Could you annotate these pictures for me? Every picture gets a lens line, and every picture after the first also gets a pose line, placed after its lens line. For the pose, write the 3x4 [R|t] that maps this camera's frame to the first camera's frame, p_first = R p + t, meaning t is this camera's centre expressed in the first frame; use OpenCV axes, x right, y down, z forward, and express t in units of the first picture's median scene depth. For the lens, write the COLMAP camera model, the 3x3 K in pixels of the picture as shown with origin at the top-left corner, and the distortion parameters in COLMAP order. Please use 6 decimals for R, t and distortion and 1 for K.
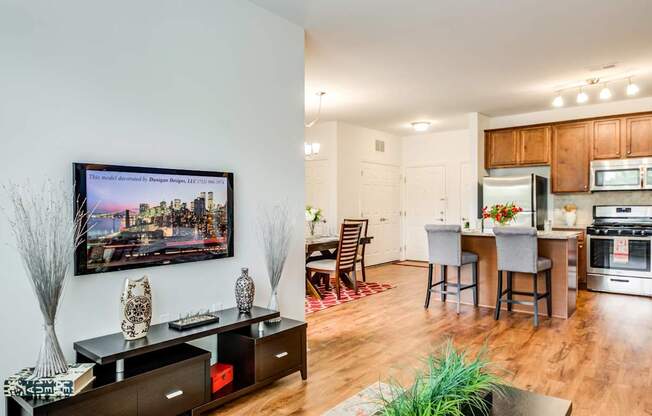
lens RADIAL K [[429.5, 0, 326.0], [0, 429.5, 208.0], [0, 0, 1]] dist [-0.000384, -0.000698]
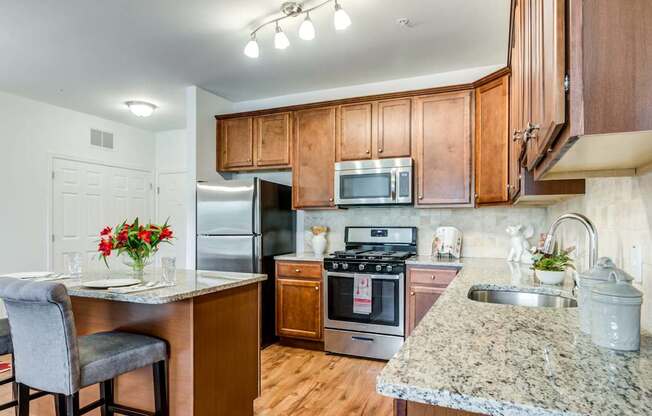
lens RADIAL K [[405.6, 0, 328.0], [0, 405.6, 221.8], [0, 0, 1]] dist [-0.002885, -0.001970]
pose [[0.954994, 0.009055, 0.296486, 0.405783], [-0.006104, 0.999922, -0.010877, -0.006156], [-0.296561, 0.008577, 0.954975, 0.376528]]
